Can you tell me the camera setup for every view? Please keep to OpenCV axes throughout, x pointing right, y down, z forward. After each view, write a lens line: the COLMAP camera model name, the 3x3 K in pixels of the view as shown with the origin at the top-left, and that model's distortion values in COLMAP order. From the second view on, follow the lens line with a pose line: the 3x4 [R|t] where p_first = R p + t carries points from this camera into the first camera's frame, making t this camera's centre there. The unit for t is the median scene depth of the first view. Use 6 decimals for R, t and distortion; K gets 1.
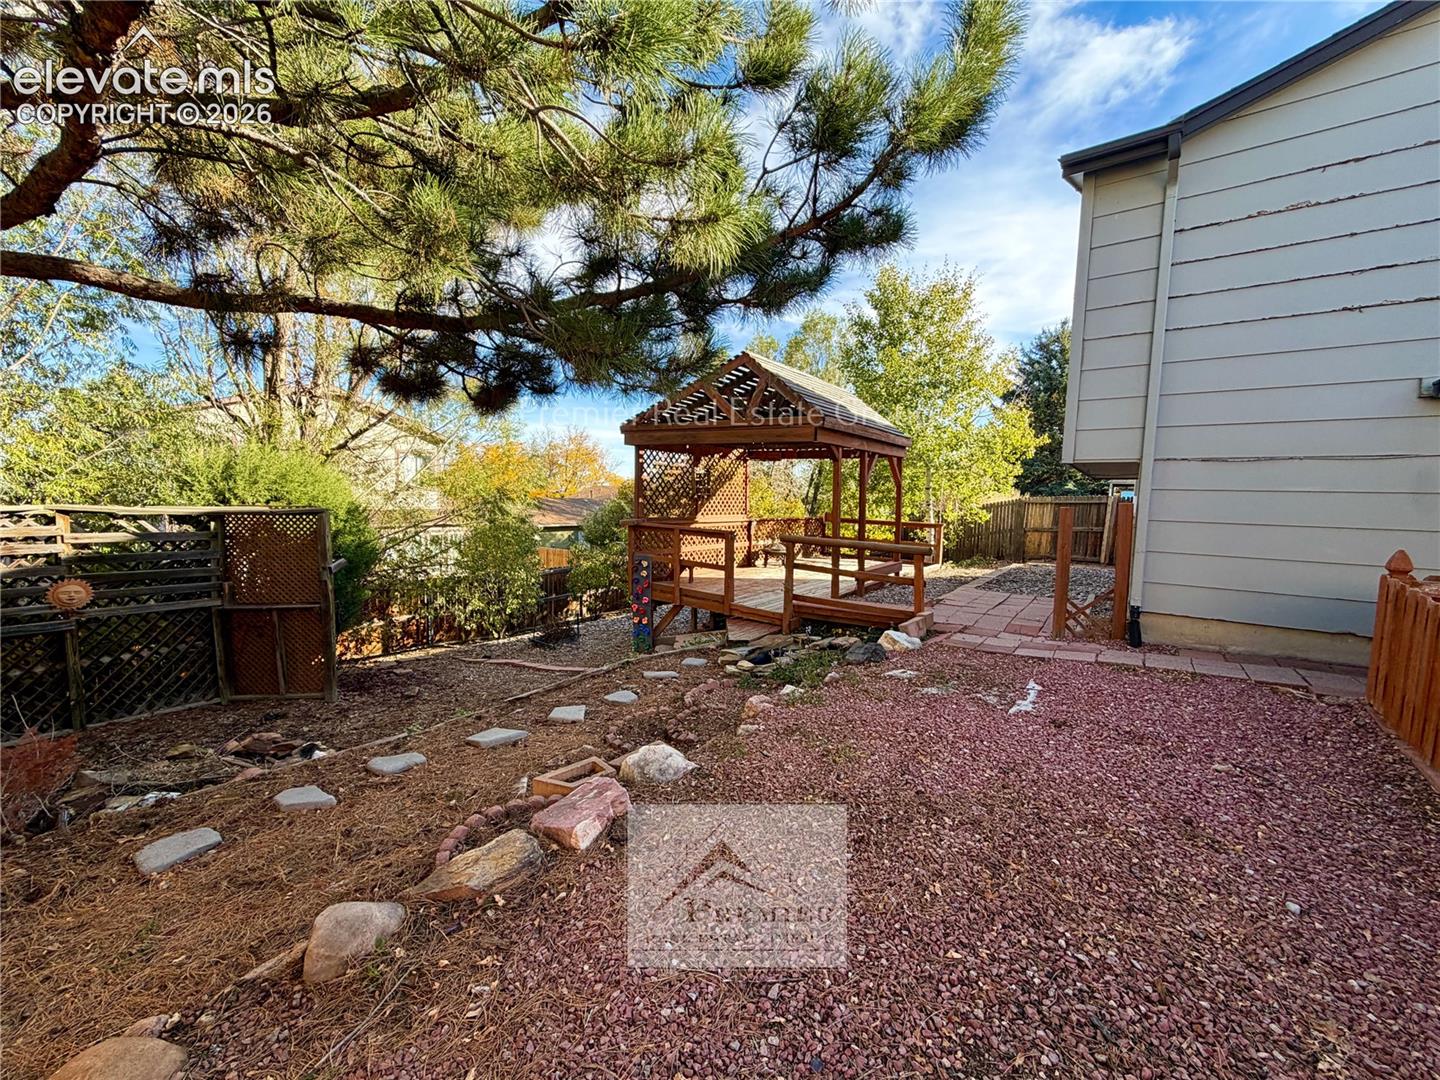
lens RADIAL K [[568.0, 0, 721.9], [0, 568.0, 545.3], [0, 0, 1]] dist [0.000708, -0.000423]
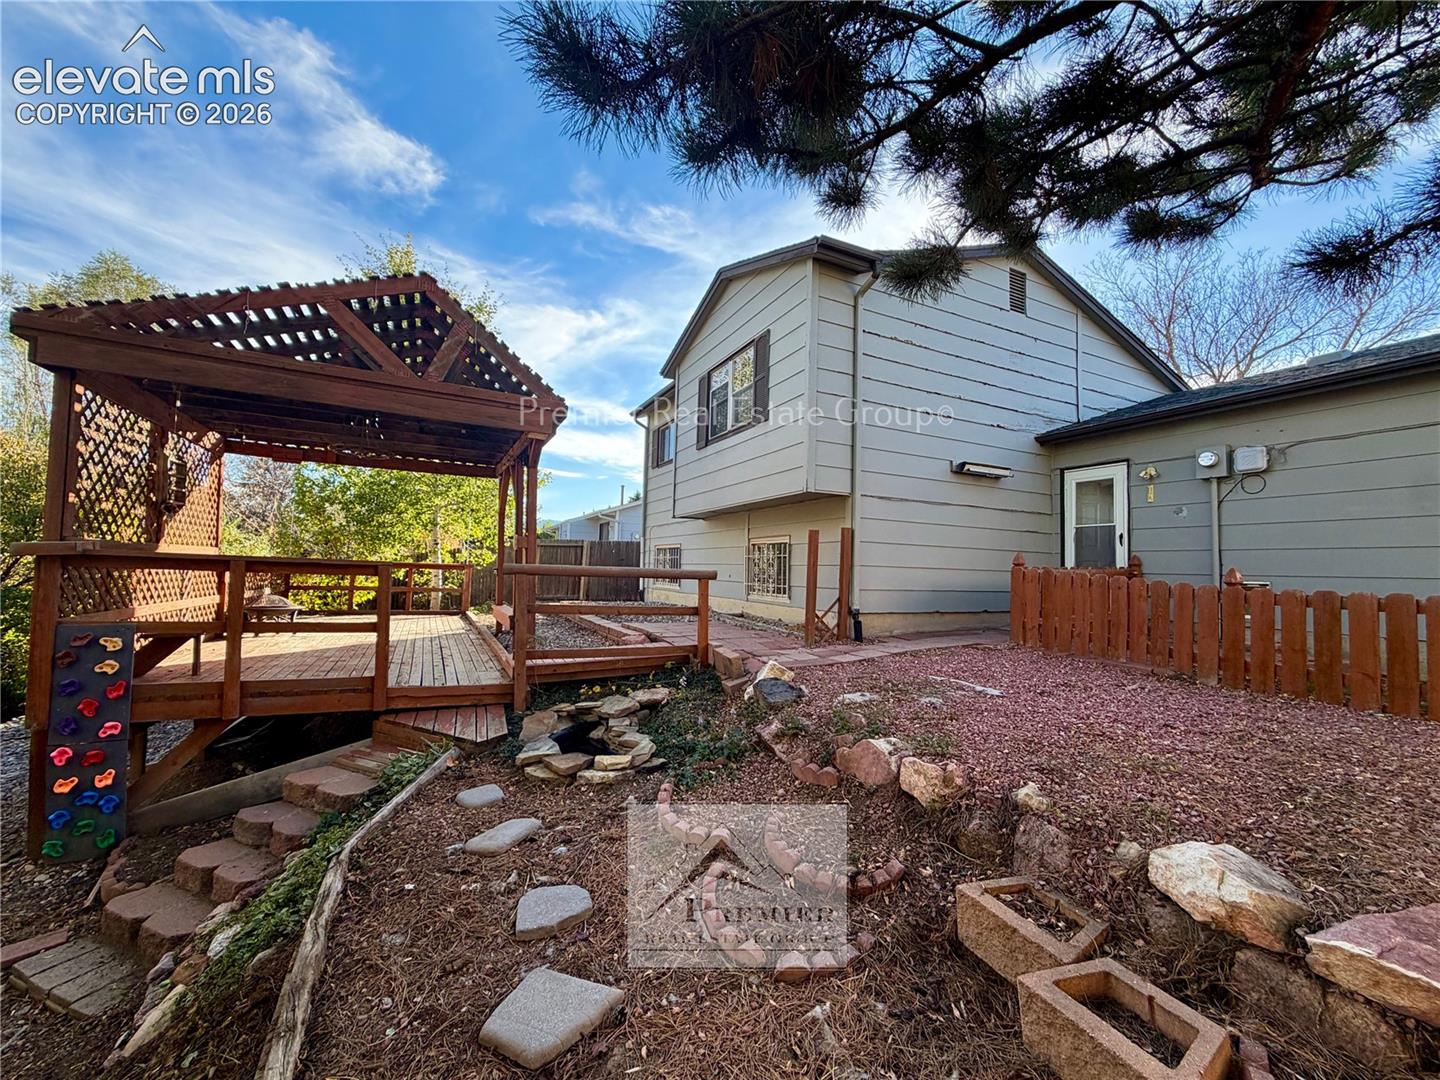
lens RADIAL K [[568.0, 0, 717.8], [0, 568.0, 542.5], [0, 0, 1]] dist [0.000708, -0.000423]
pose [[0.467895, 0.027255, 0.883364, -0.462561], [0.061940, 0.996055, -0.063541, 0.018306], [-0.881611, 0.084446, 0.464361, 0.588831]]
